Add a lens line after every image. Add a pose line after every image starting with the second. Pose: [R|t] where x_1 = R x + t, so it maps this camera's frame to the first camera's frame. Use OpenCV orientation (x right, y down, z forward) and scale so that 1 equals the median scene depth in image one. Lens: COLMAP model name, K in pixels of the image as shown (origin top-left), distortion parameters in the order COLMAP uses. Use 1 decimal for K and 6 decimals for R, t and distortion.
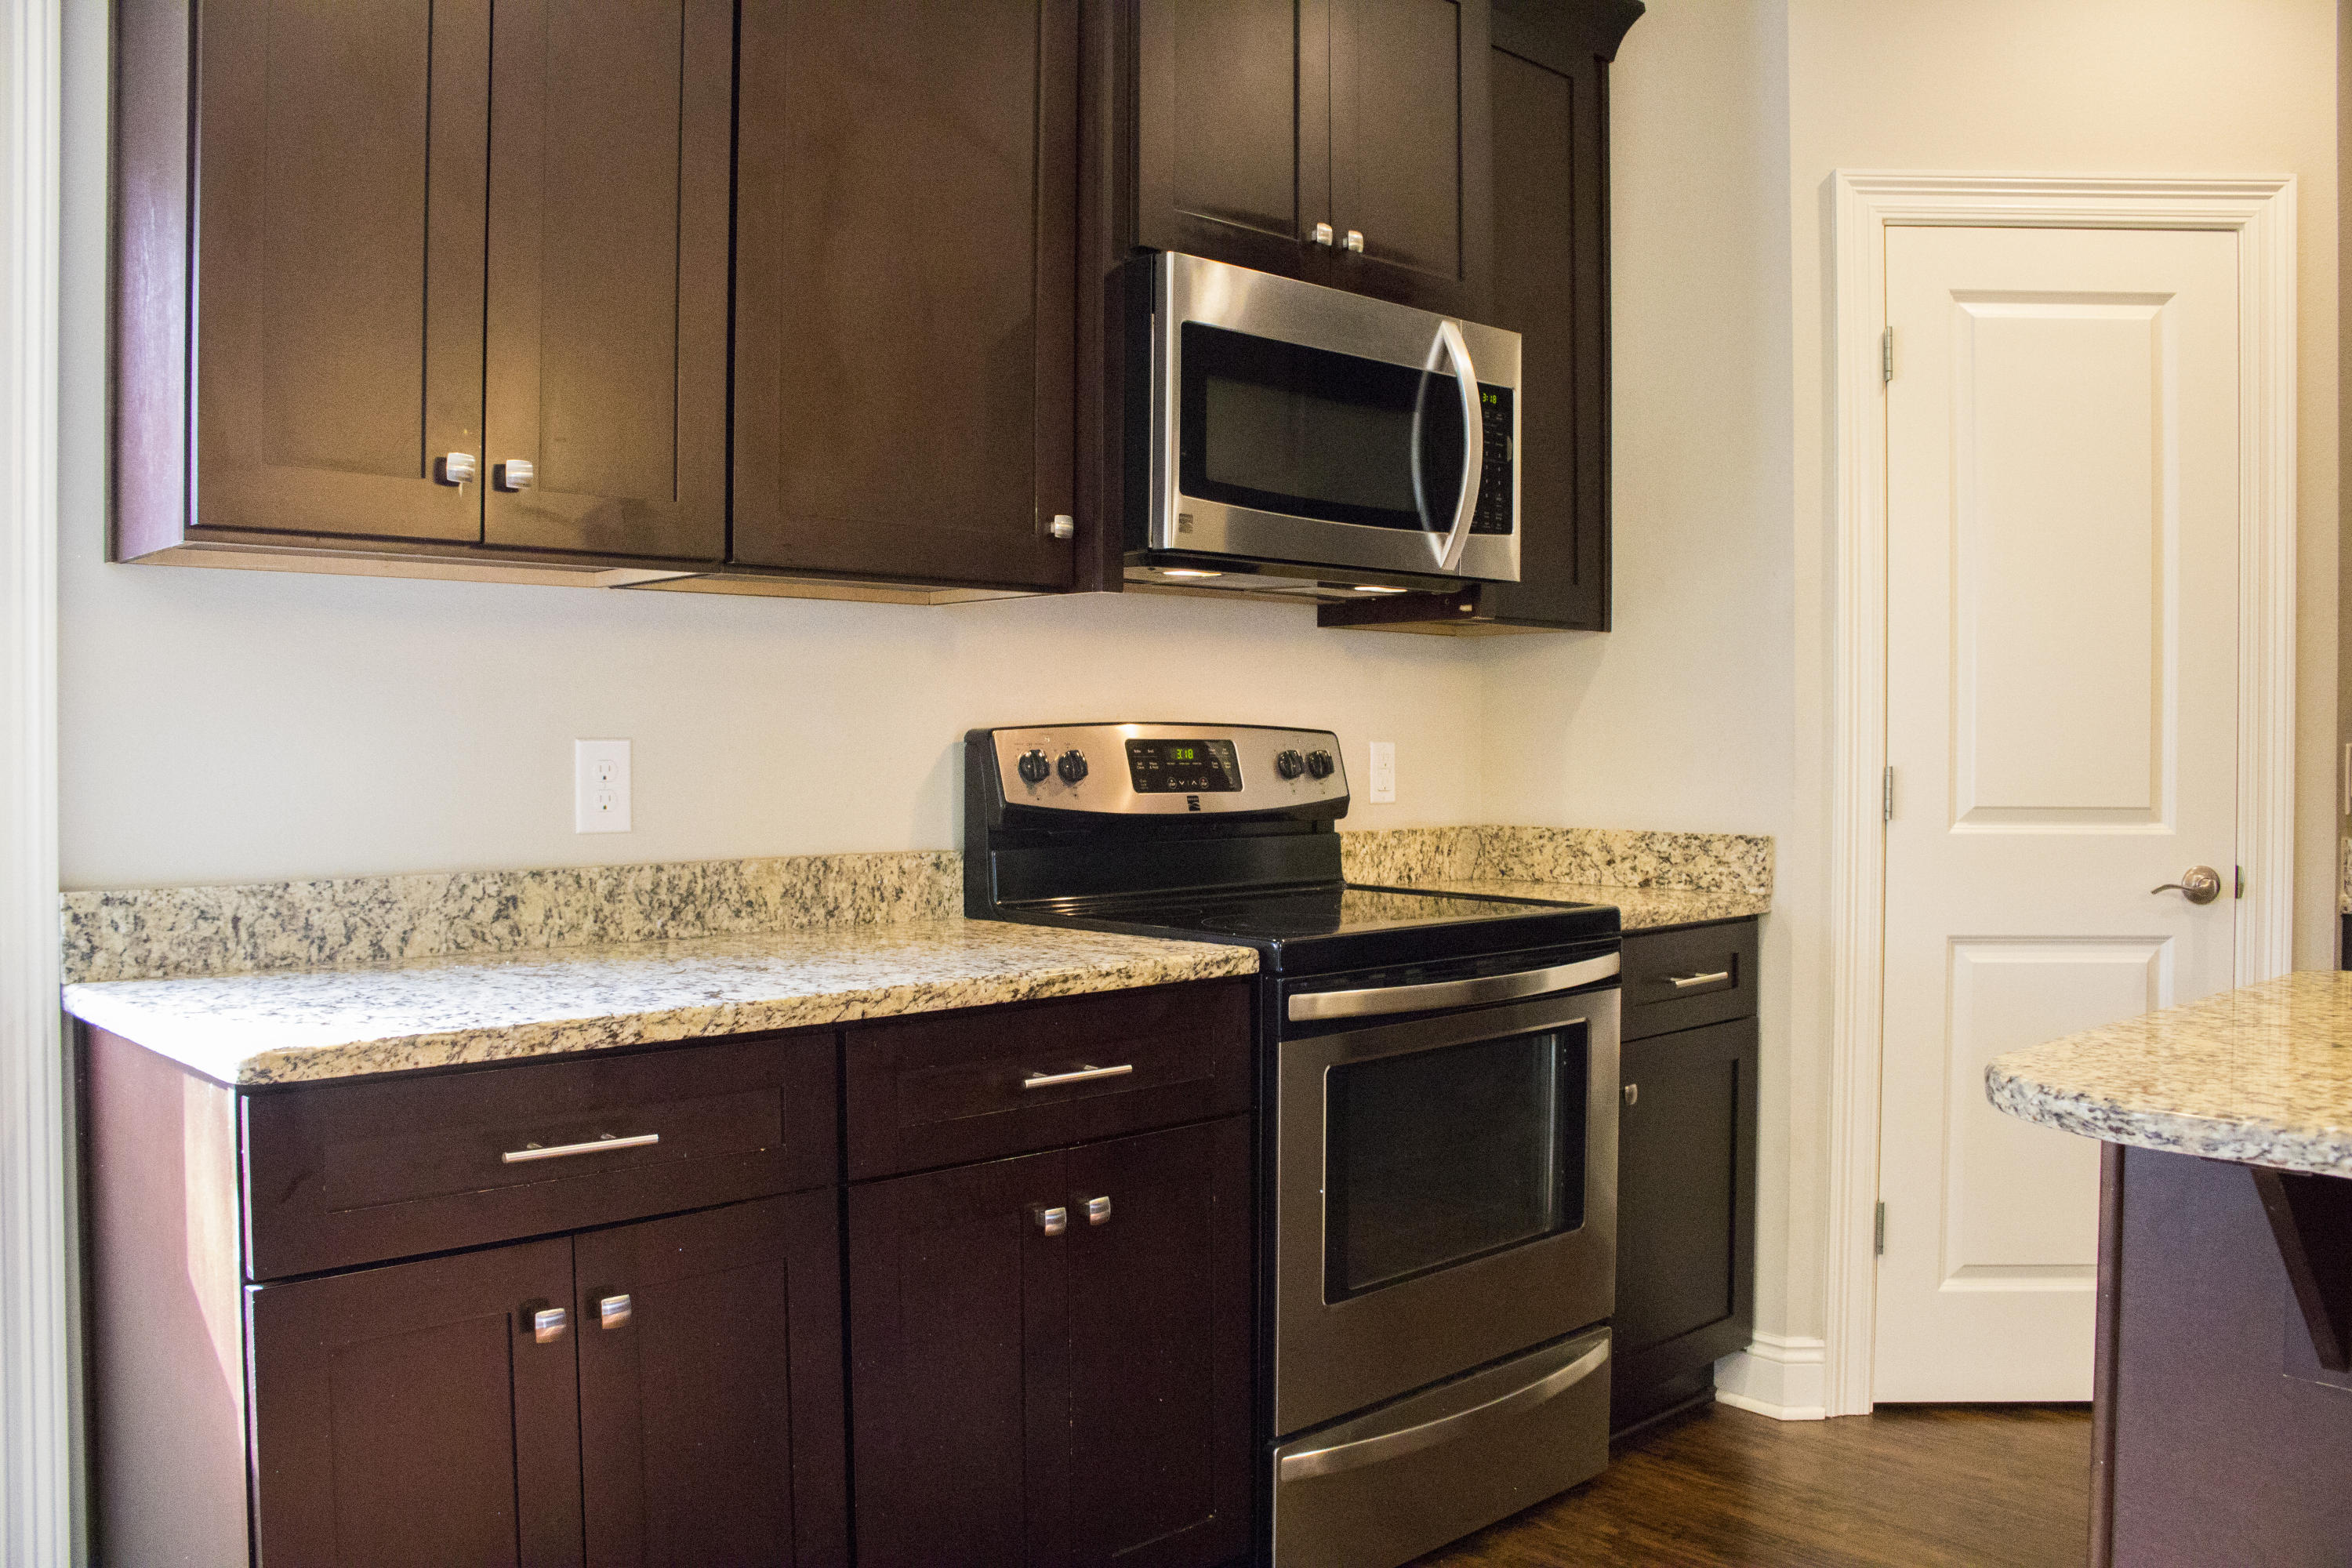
lens RADIAL K [[1928.6, 0, 1176.0], [0, 1928.6, 784.0], [0, 0, 1]] dist [-0.164009, 0.130445]
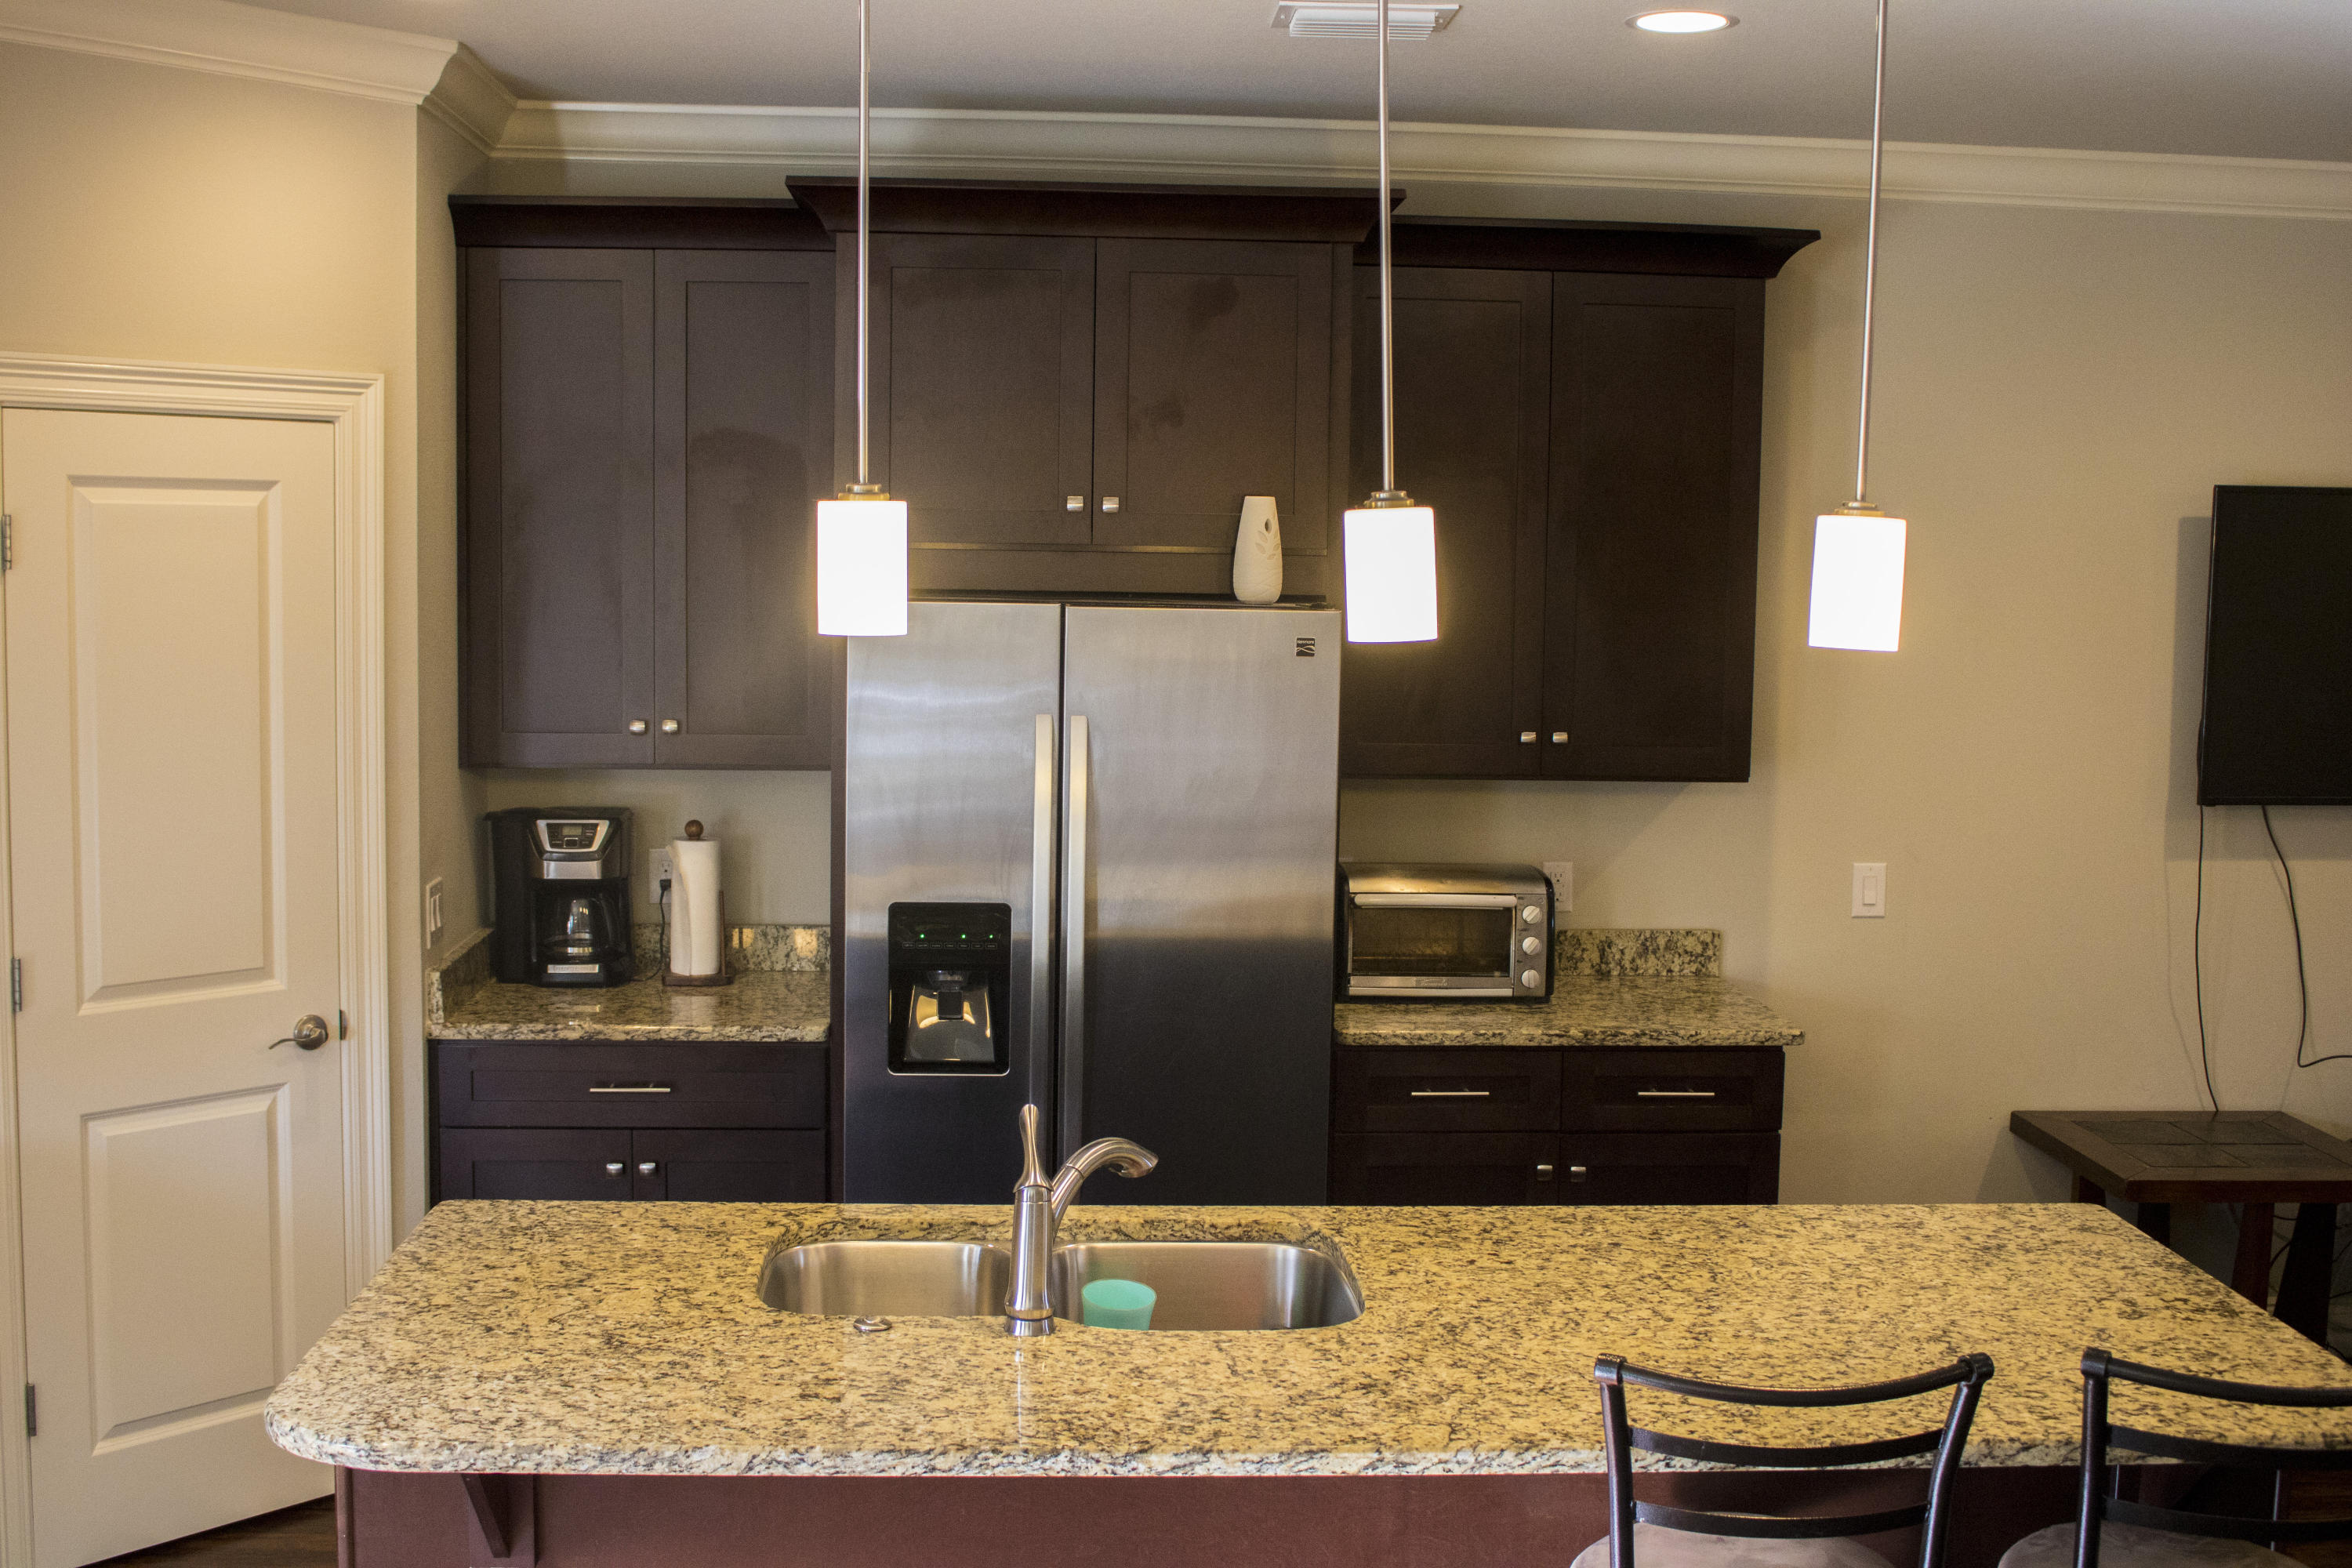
lens RADIAL K [[2498.6, 0, 1132.5], [0, 2498.6, 769.4], [0, 0, 1]] dist [-0.069134, 0.001406]
pose [[0.640180, -0.061183, 0.765785, -0.258910], [0.000406, 0.996850, 0.079305, -0.233331], [-0.768225, -0.050458, 0.638188, -0.306654]]
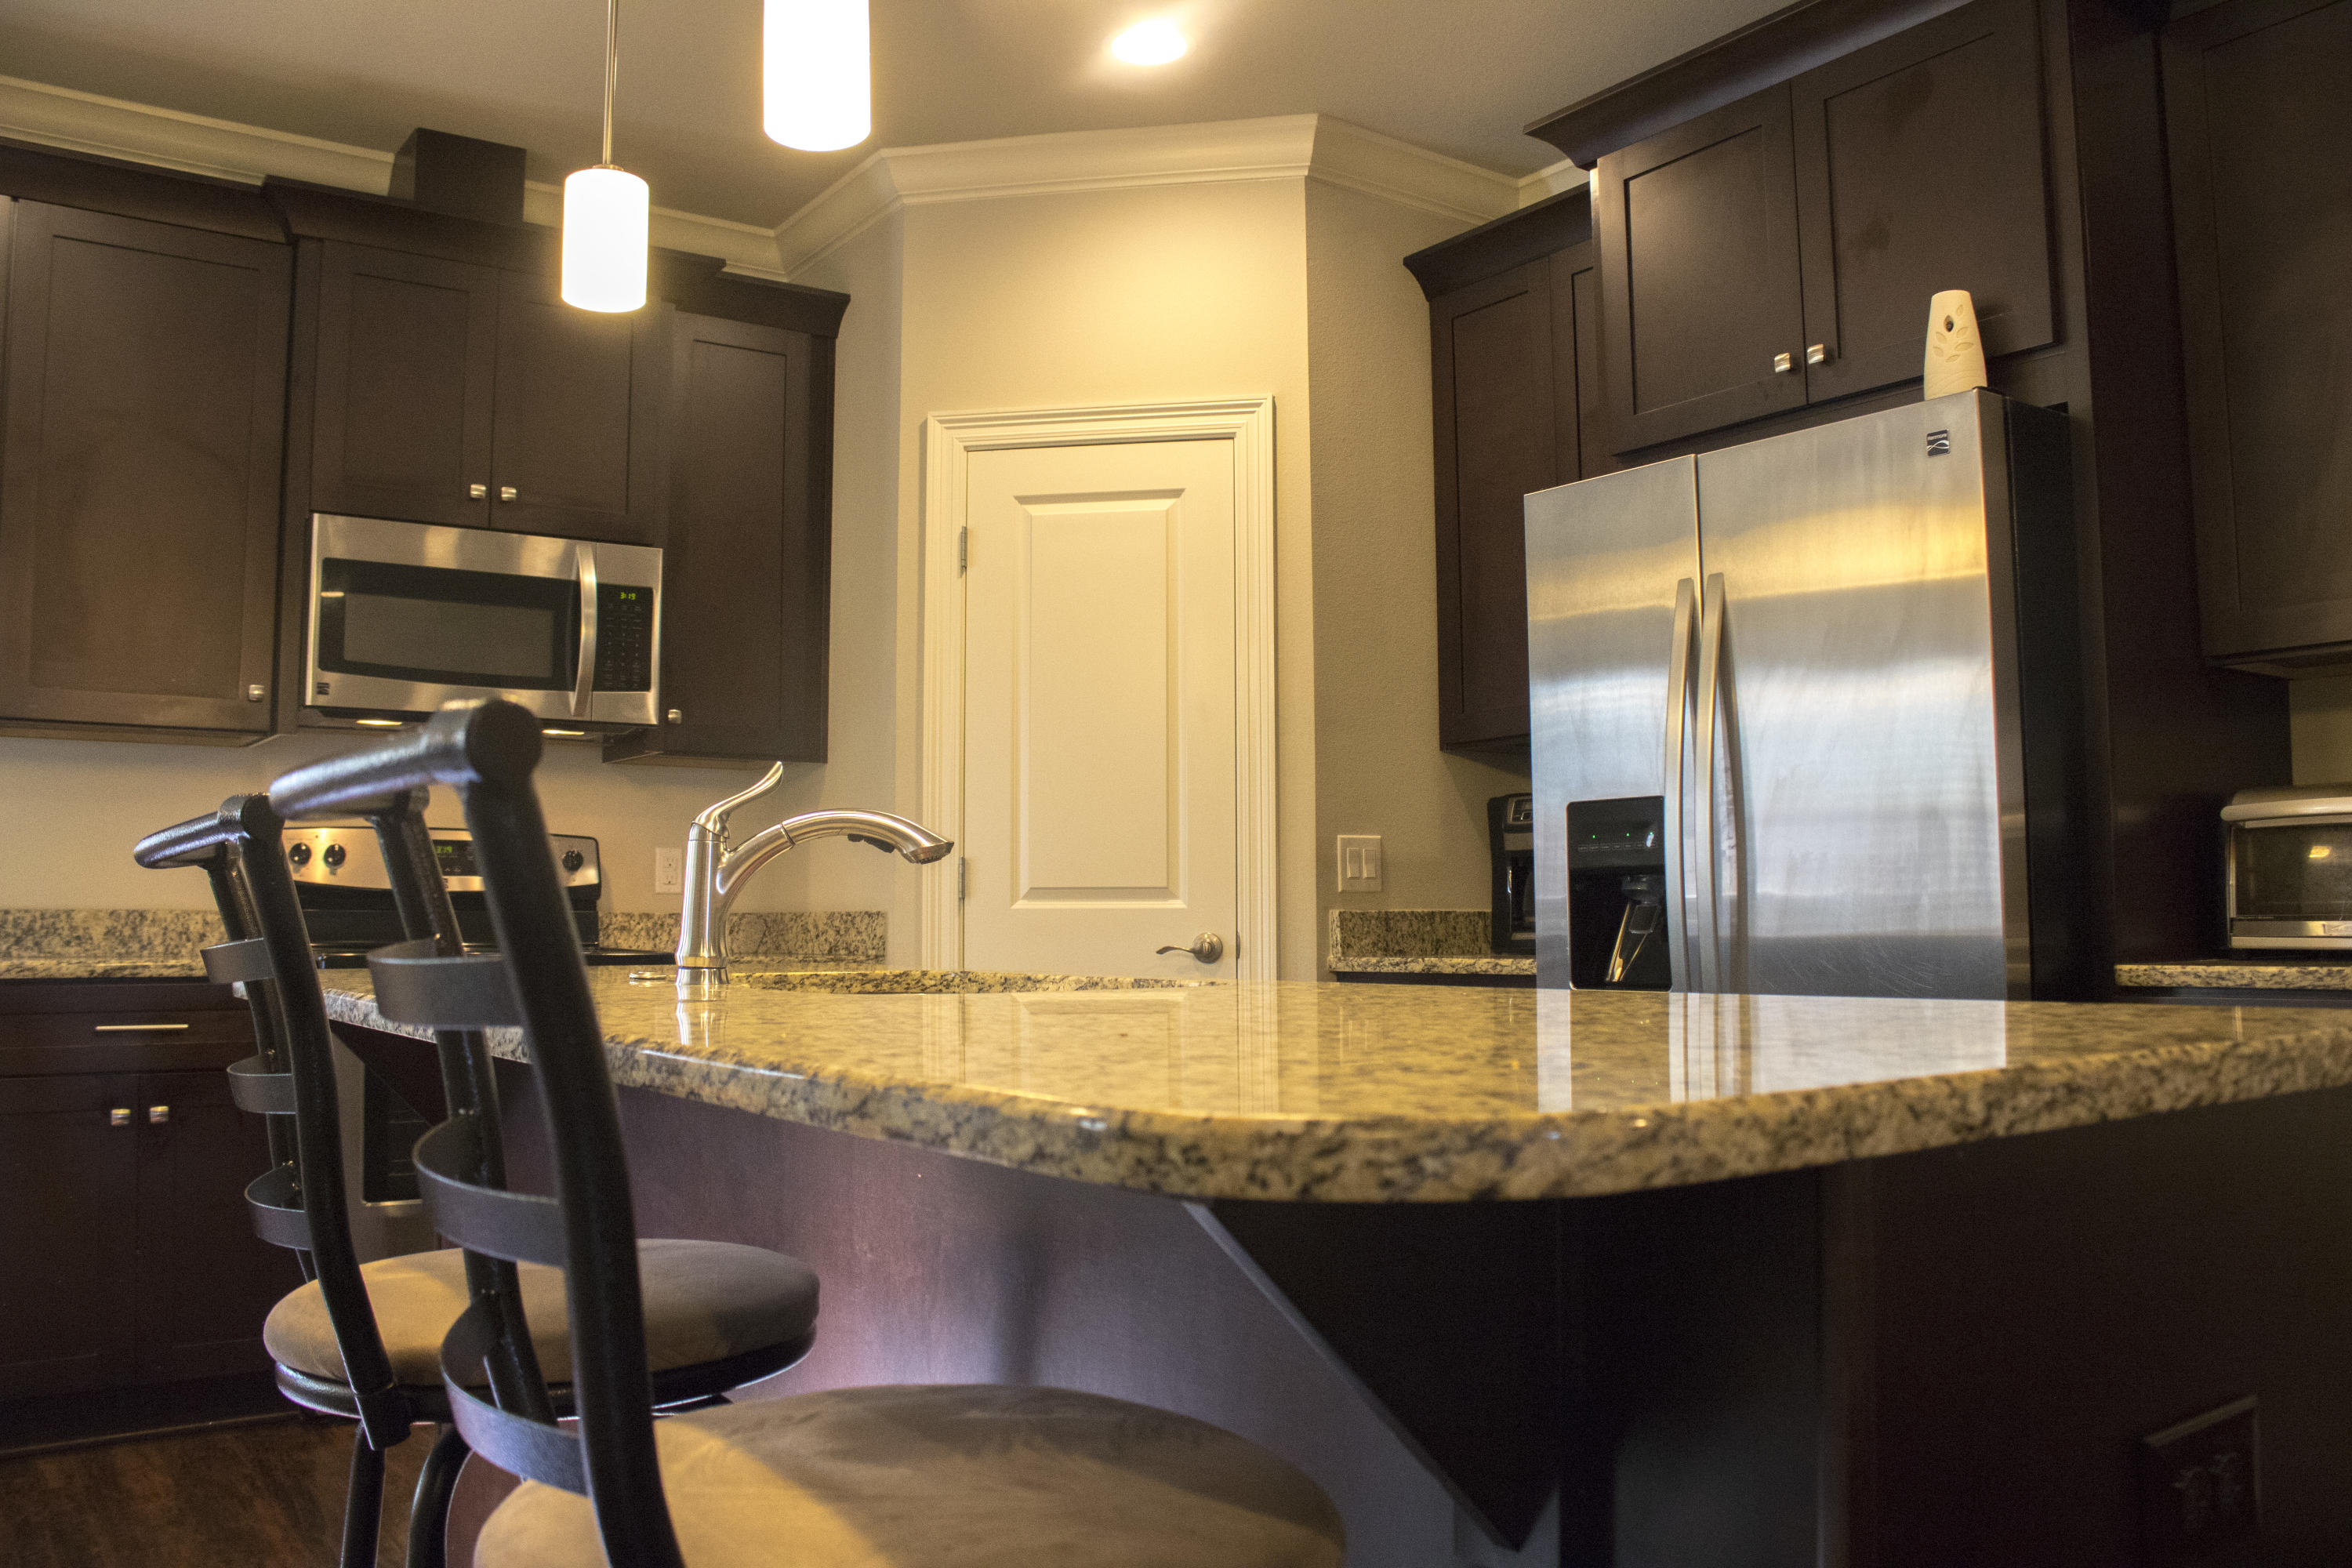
lens RADIAL K [[1928.6, 0, 1176.0], [0, 1928.6, 784.0], [0, 0, 1]] dist [-0.164009, 0.130445]
pose [[0.991512, -0.014339, -0.129222, 0.770561], [0.002109, 0.995542, -0.094291, 0.073394], [0.129998, 0.093218, 0.987123, -0.338670]]
